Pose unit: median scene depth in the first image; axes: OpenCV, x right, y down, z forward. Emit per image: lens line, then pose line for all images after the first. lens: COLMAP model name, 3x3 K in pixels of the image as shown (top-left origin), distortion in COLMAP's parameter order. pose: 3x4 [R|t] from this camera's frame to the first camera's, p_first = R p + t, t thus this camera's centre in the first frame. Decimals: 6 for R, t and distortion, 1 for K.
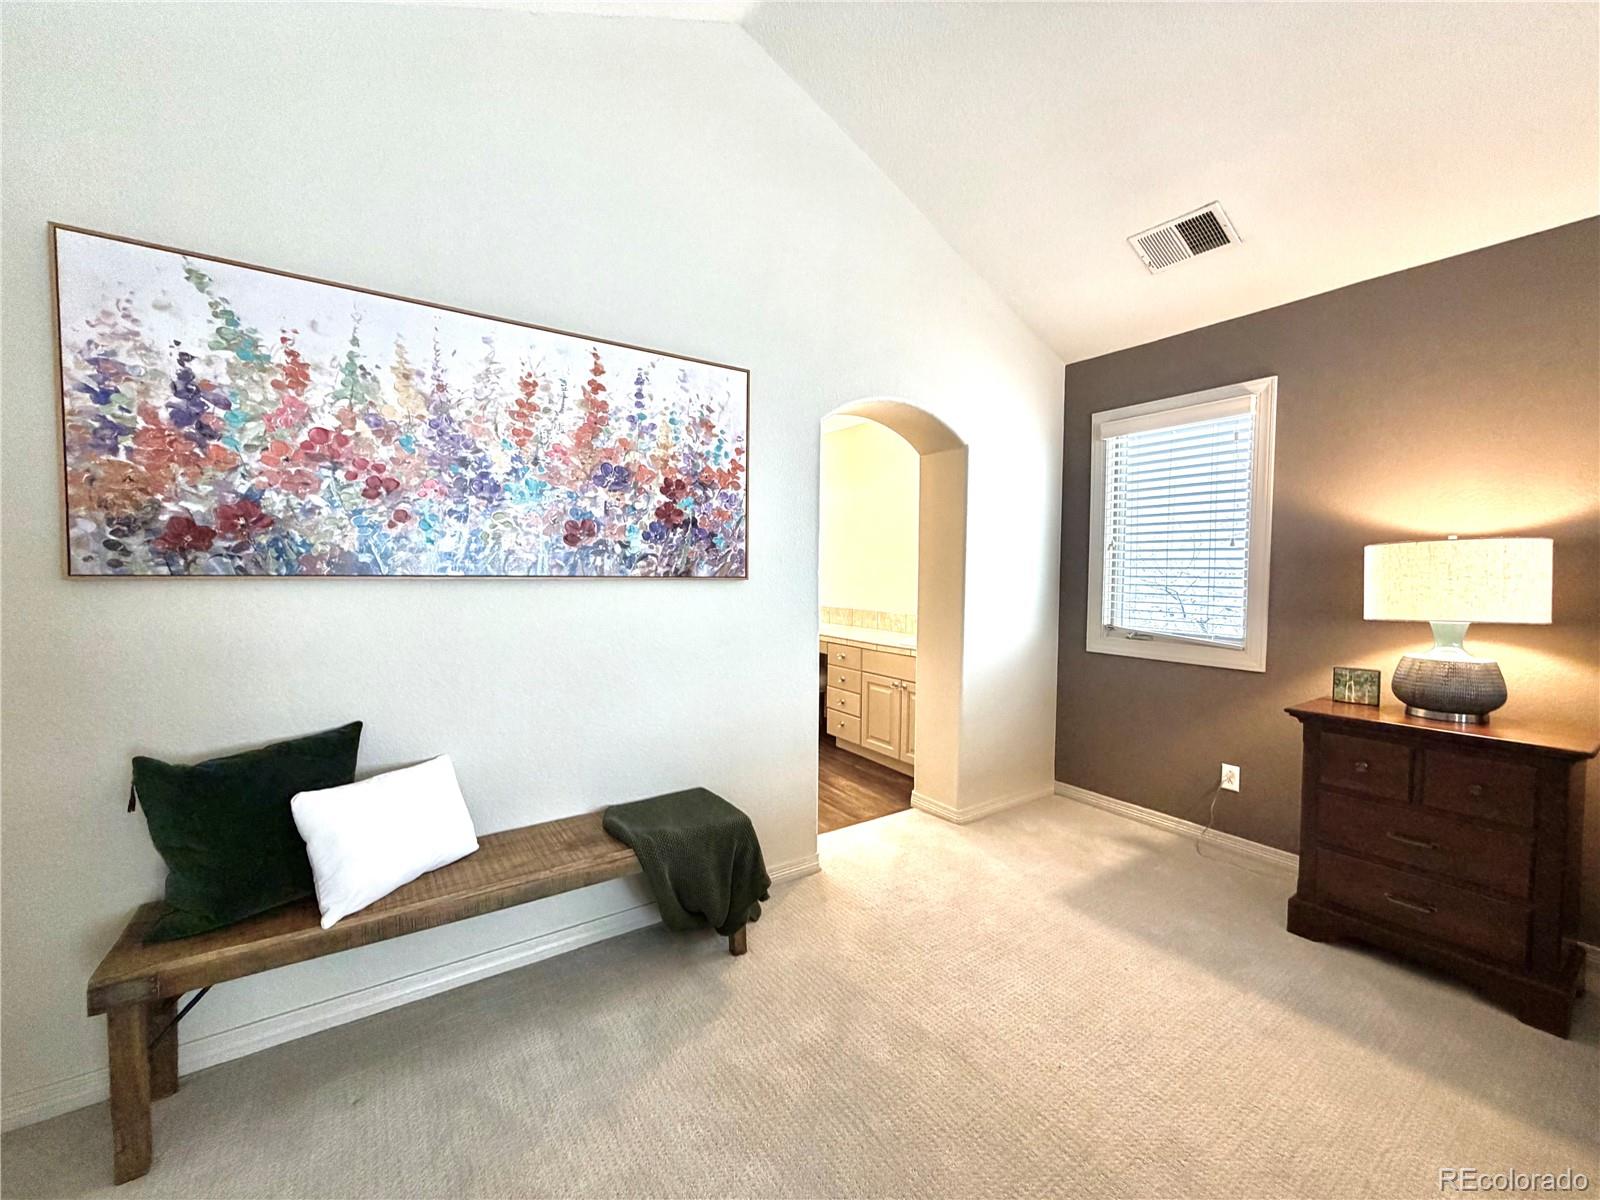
lens RADIAL K [[679.4, 0, 800.0], [0, 679.4, 600.0], [0, 0, 1]] dist [-0.000281, 0.000342]
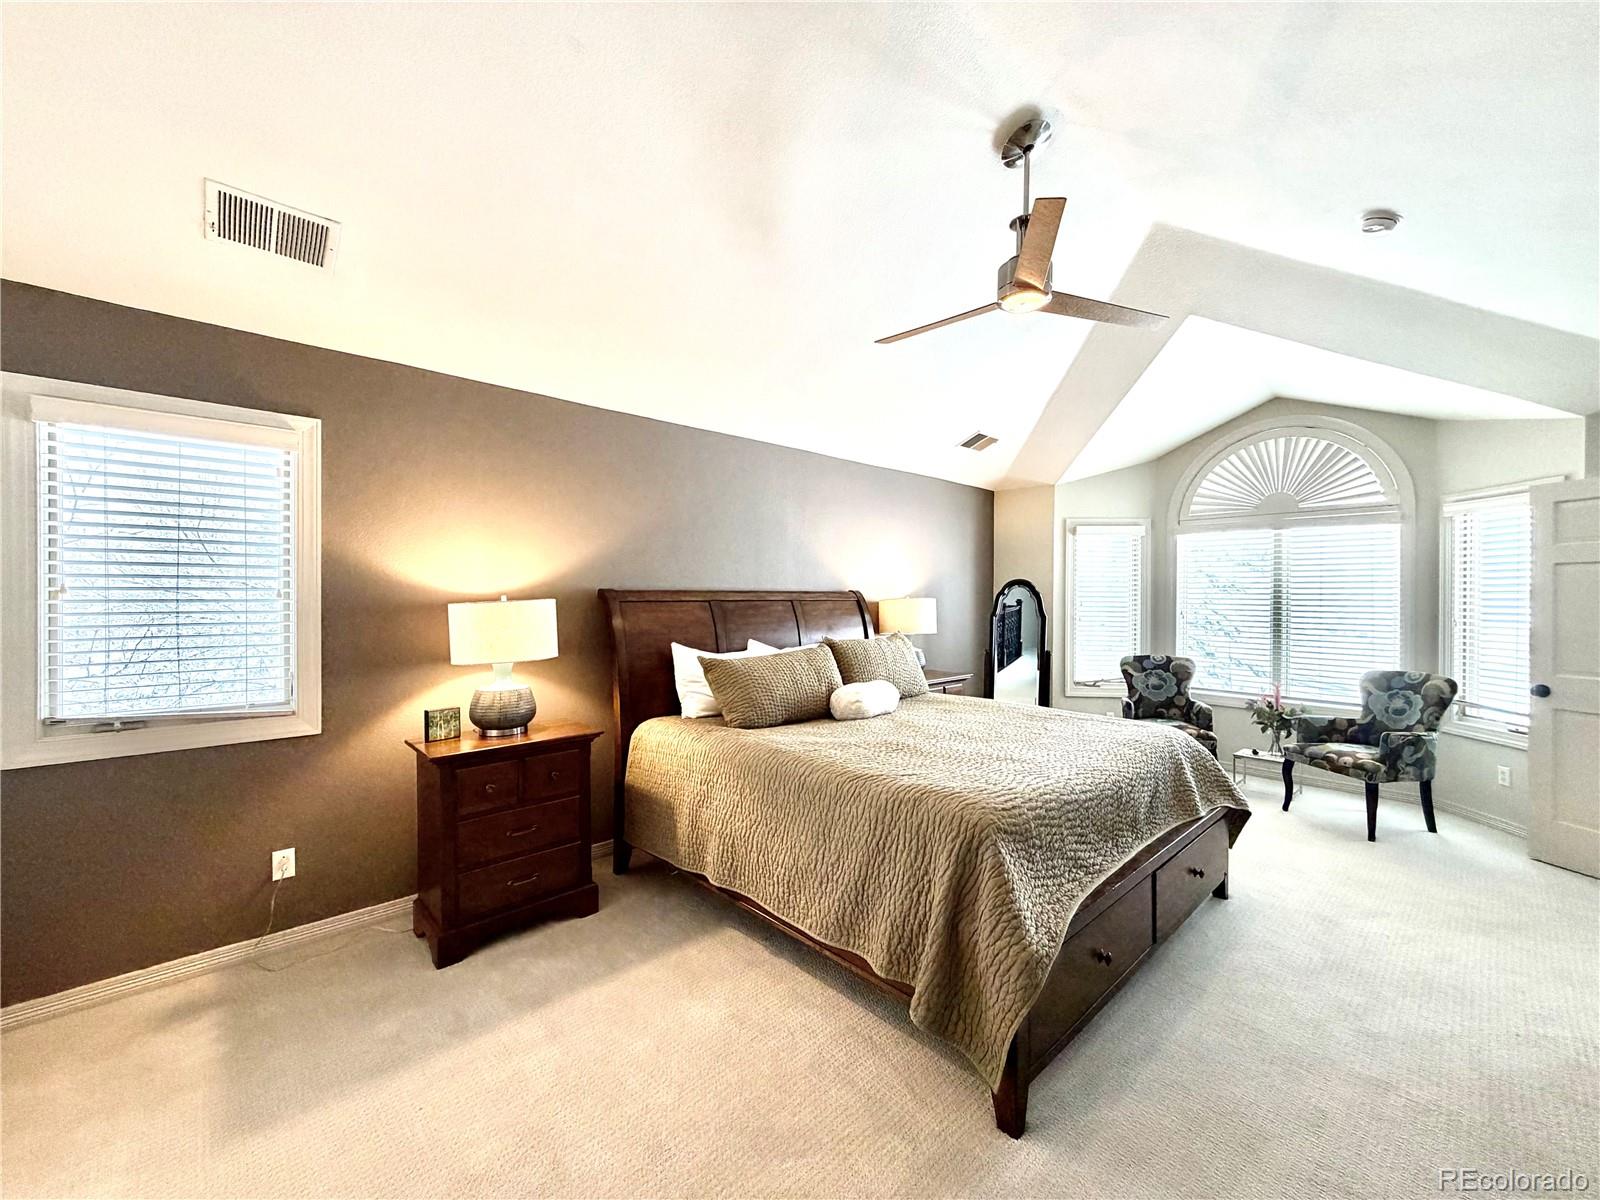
lens RADIAL K [[648.7, 0, 795.3], [0, 648.7, 598.4], [0, 0, 1]] dist [0.000123, -0.000116]
pose [[-0.169392, -0.002351, 0.985546, -0.313340], [0.042890, 0.999032, 0.009755, -0.061824], [-0.984615, 0.043923, -0.169127, 0.517275]]
